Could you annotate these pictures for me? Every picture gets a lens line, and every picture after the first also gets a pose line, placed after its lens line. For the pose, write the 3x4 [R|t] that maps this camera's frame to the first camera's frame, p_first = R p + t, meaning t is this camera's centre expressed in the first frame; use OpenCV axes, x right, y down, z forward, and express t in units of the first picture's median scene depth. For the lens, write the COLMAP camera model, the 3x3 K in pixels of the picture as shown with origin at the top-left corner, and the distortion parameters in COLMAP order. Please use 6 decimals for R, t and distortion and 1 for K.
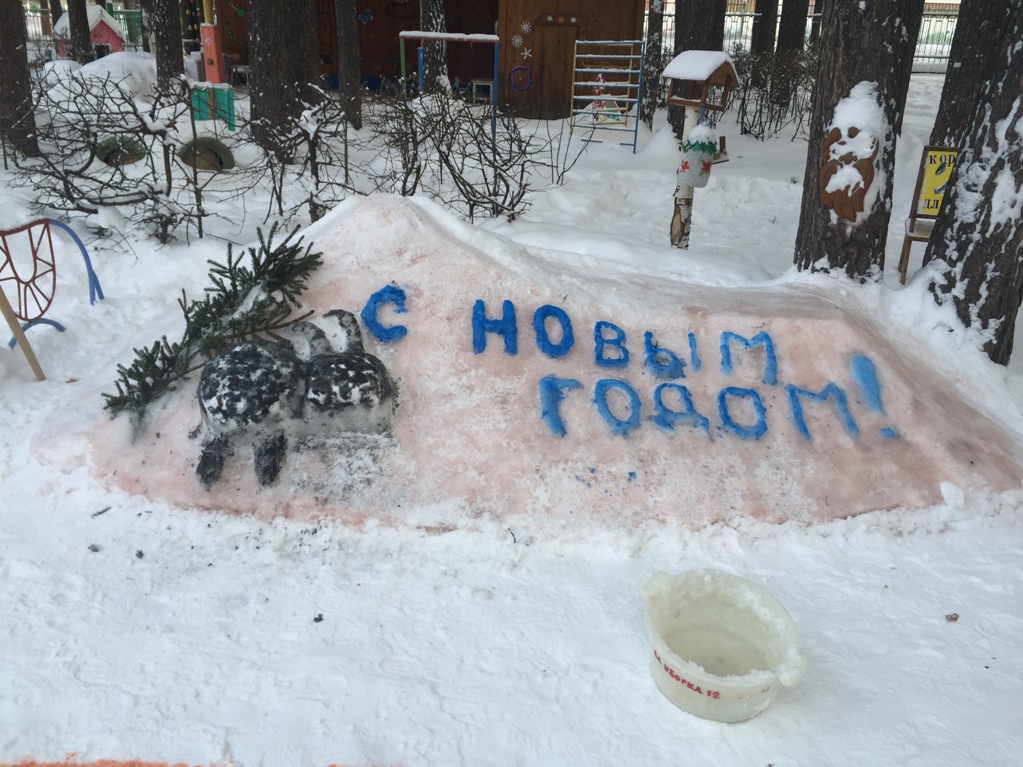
lens RADIAL K [[877.6, 0, 514.2], [0, 877.6, 380.7], [0, 0, 1]] dist [0.097036, -0.136415]
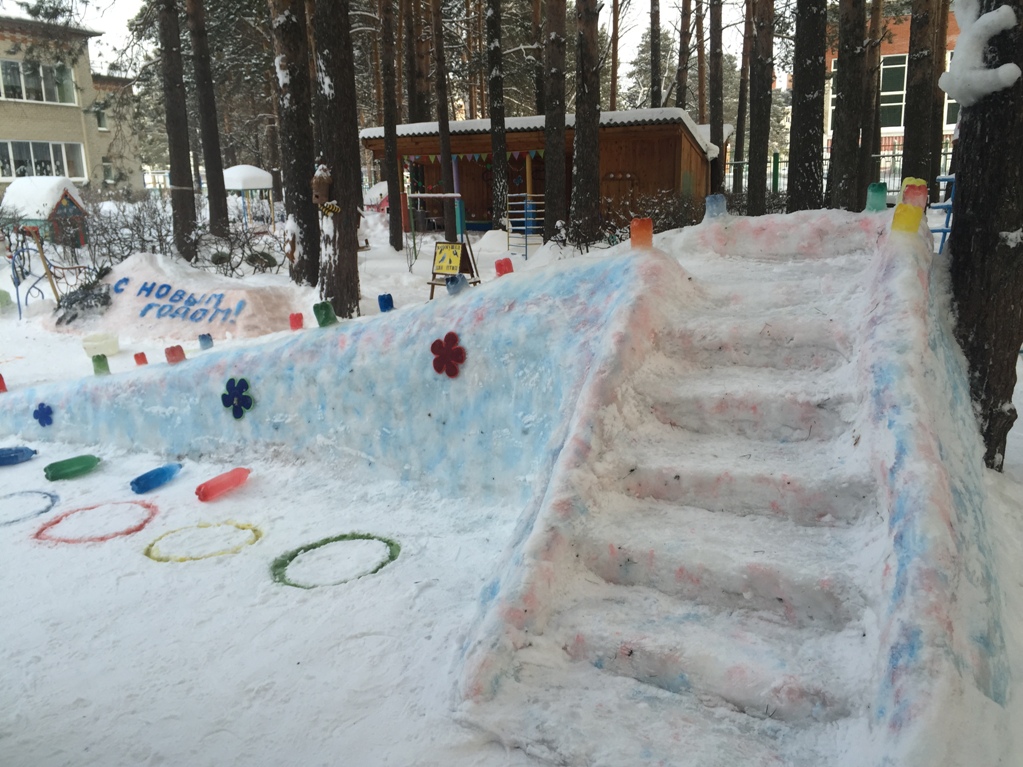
lens RADIAL K [[877.6, 0, 507.2], [0, 877.6, 378.0], [0, 0, 1]] dist [0.097036, -0.136415]
pose [[0.913089, 0.038151, -0.405972, 2.207933], [-0.101362, 0.985599, -0.135355, 0.496110], [0.394962, 0.164742, 0.903806, -1.202285]]
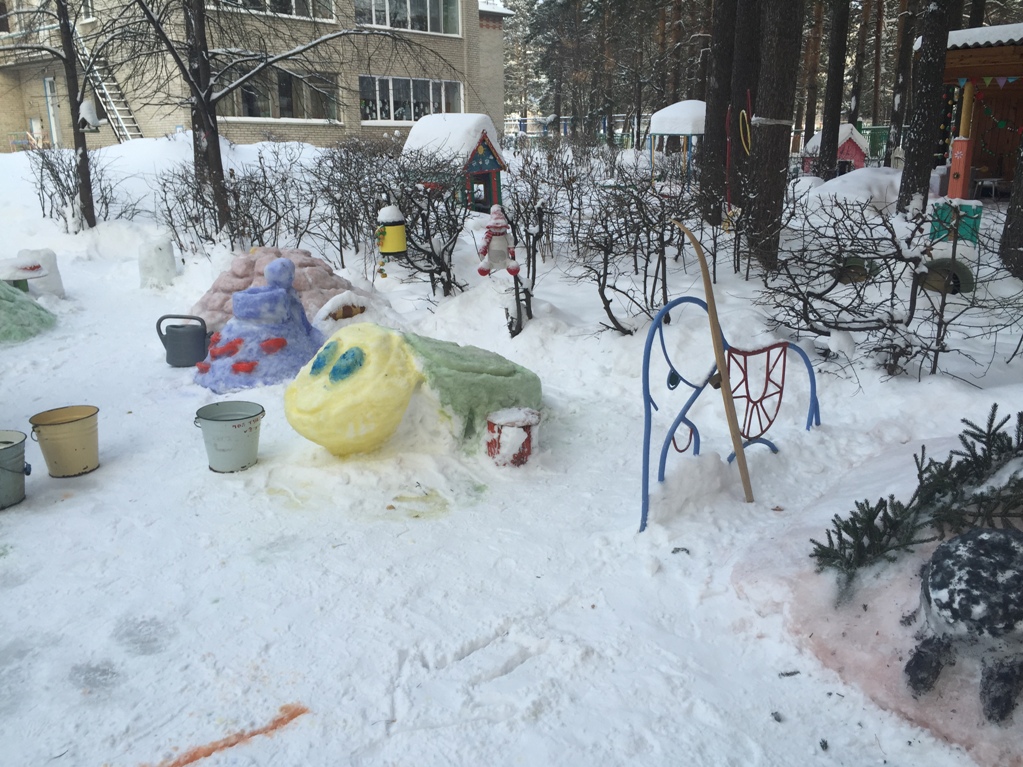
lens RADIAL K [[877.6, 0, 506.9], [0, 877.6, 378.2], [0, 0, 1]] dist [0.097036, -0.136415]
pose [[0.727256, 0.143570, -0.671183, -0.081839], [-0.221281, 0.974708, -0.031273, -0.044035], [0.649718, 0.171263, 0.740632, 0.064416]]
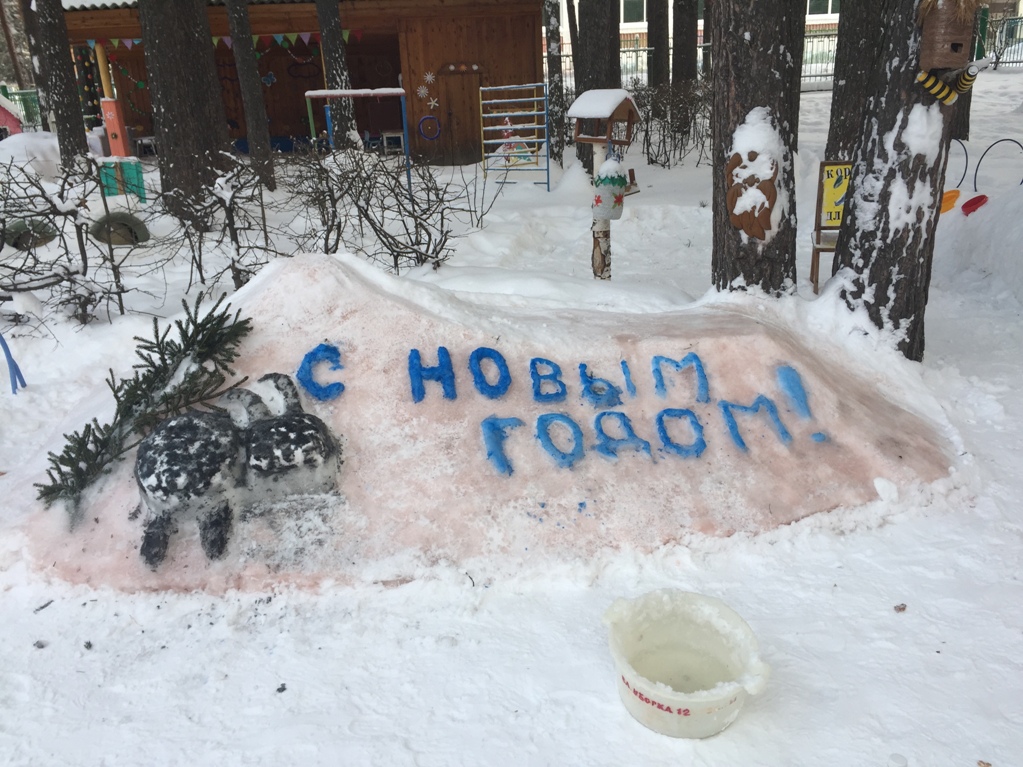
lens RADIAL K [[877.6, 0, 514.1], [0, 877.6, 380.4], [0, 0, 1]] dist [0.097036, -0.136415]
pose [[0.992110, -0.101998, 0.072904, -0.002193], [0.105269, 0.993534, -0.042521, -0.001026], [-0.068096, 0.049860, 0.996432, -0.010458]]
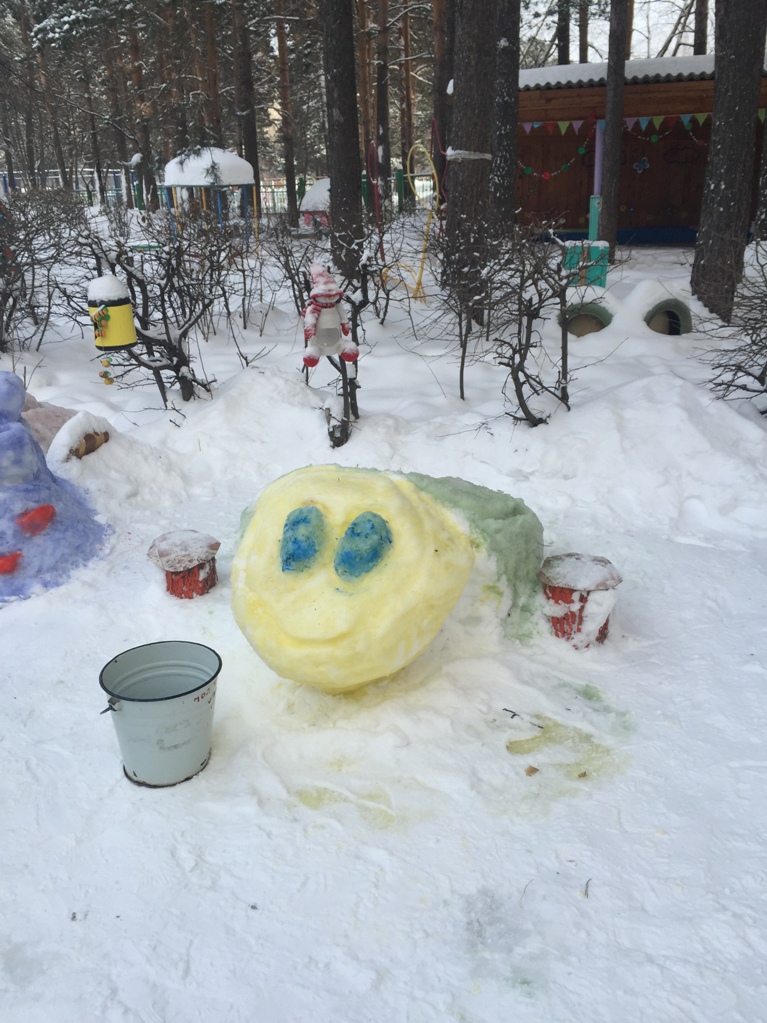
lens RADIAL K [[877.6, 0, 389.4], [0, 877.6, 505.5], [0, 0, 1]] dist [0.097036, -0.136415]
pose [[0.960985, 0.035402, -0.274324, -0.808065], [-0.043712, 0.998750, -0.024234, -0.065792], [0.273123, 0.035280, 0.961332, 0.137736]]
